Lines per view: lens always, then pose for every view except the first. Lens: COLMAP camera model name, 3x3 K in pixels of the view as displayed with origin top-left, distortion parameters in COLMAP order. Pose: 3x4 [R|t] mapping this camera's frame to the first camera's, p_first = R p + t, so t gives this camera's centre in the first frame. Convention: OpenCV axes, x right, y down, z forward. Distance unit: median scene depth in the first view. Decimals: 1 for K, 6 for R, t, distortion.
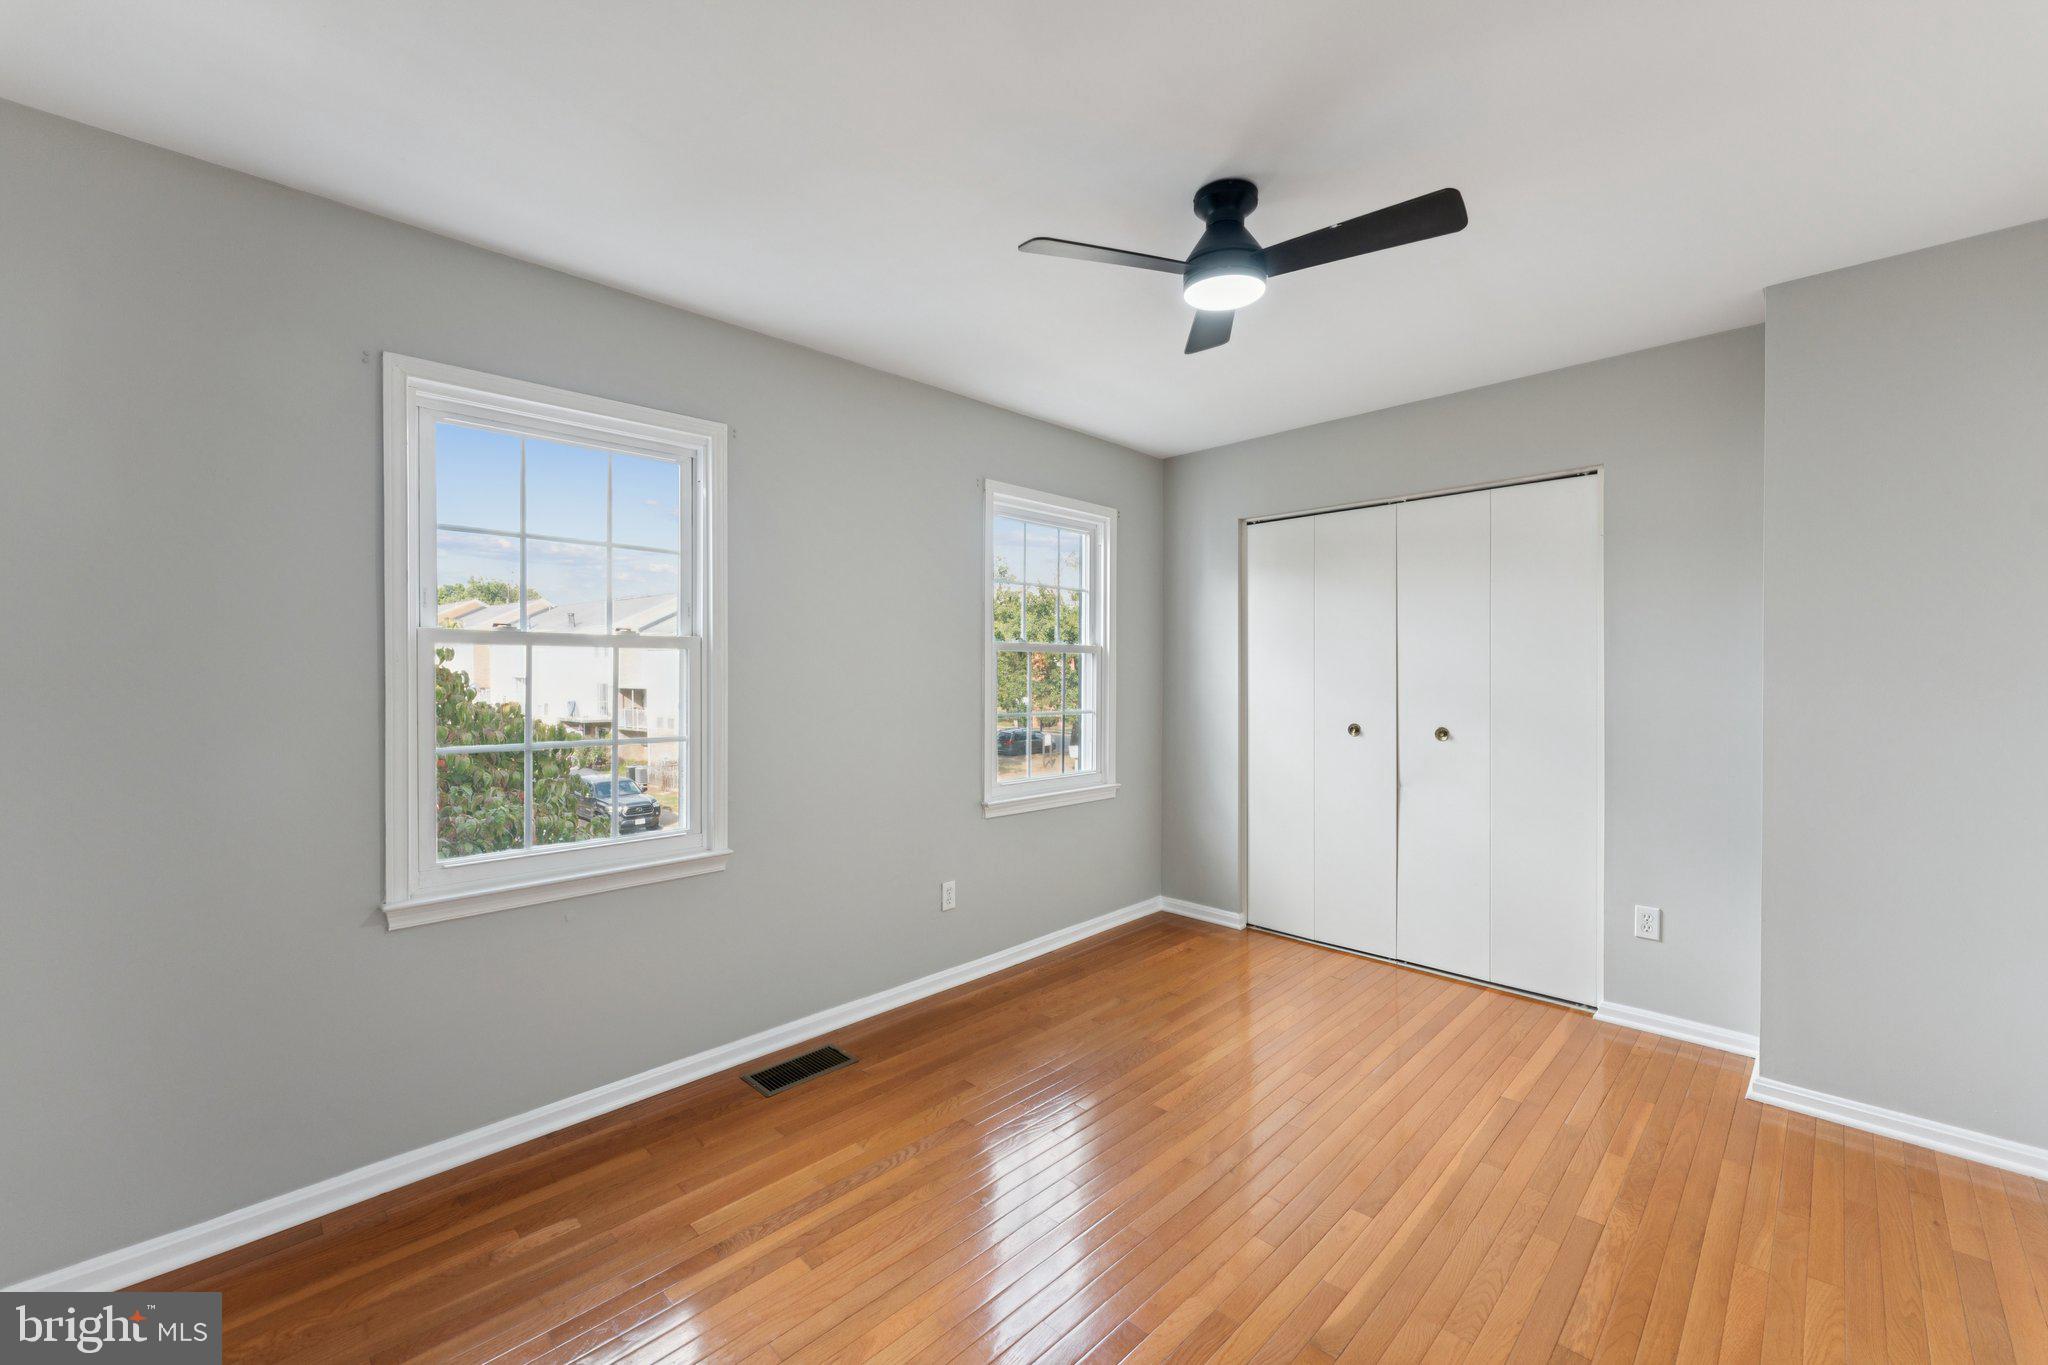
lens RADIAL K [[852.1, 0, 1024.0], [0, 852.1, 682.5], [0, 0, 1]] dist [0.000414, -0.000053]
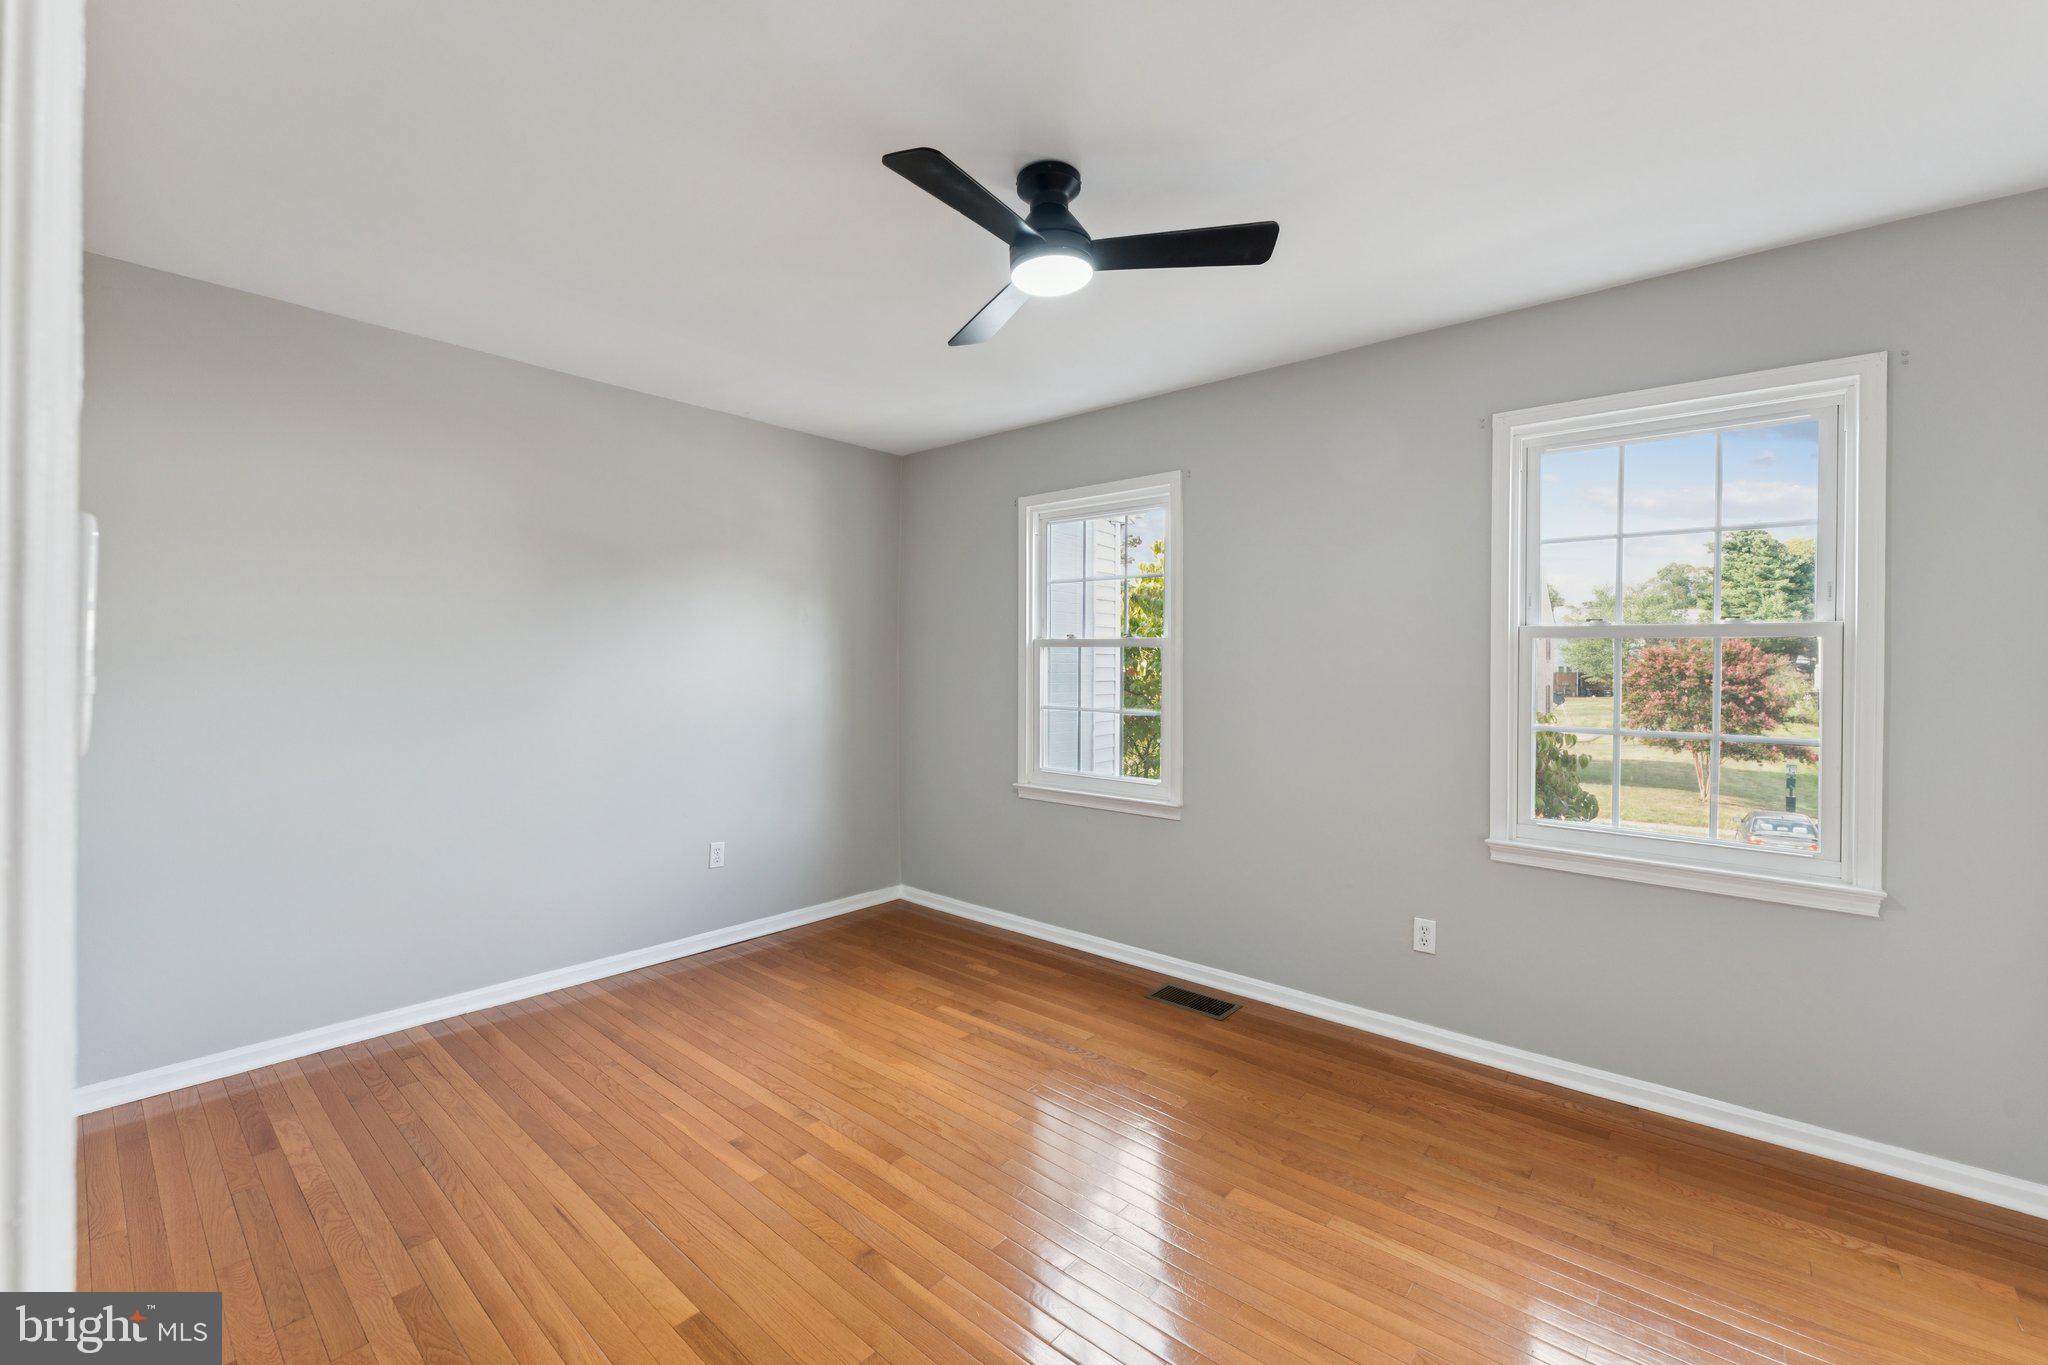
lens RADIAL K [[852.1, 0, 1024.0], [0, 852.1, 682.5], [0, 0, 1]] dist [0.000414, -0.000053]
pose [[0.040922, 0.014618, -0.999055, 0.774419], [-0.029905, 0.999463, 0.013399, 0.004114], [0.998715, 0.029328, 0.041337, 0.609248]]
